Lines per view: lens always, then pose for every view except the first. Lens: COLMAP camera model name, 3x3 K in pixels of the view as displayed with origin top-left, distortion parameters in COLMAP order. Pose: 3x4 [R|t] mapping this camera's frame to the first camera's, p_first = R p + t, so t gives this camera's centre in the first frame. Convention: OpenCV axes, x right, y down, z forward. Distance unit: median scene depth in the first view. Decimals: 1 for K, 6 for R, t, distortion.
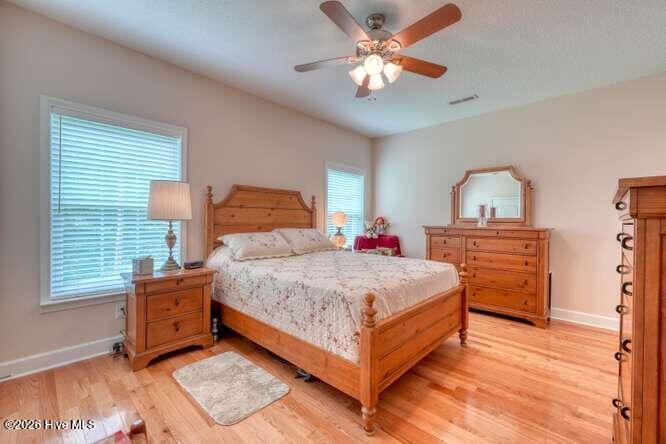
lens RADIAL K [[282.0, 0, 333.7], [0, 282.0, 220.6], [0, 0, 1]] dist [-0.007224, 0.003477]
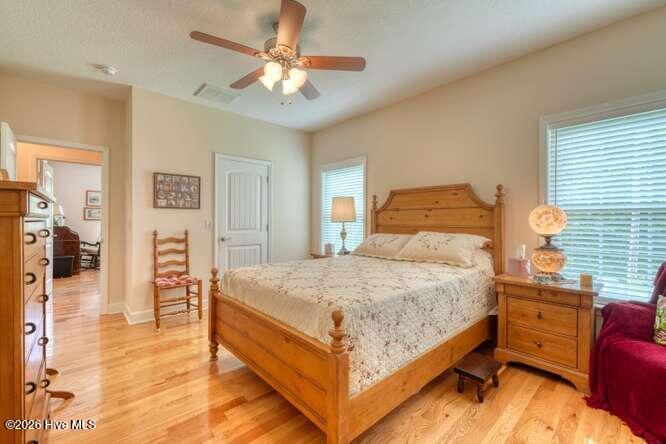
lens RADIAL K [[282.0, 0, 333.7], [0, 282.0, 222.4], [0, 0, 1]] dist [-0.007224, 0.003477]
pose [[-0.075510, -0.006391, -0.997125, 0.747715], [-0.007466, 0.999955, -0.005843, 0.007427], [0.997117, 0.007003, -0.075554, 0.821131]]
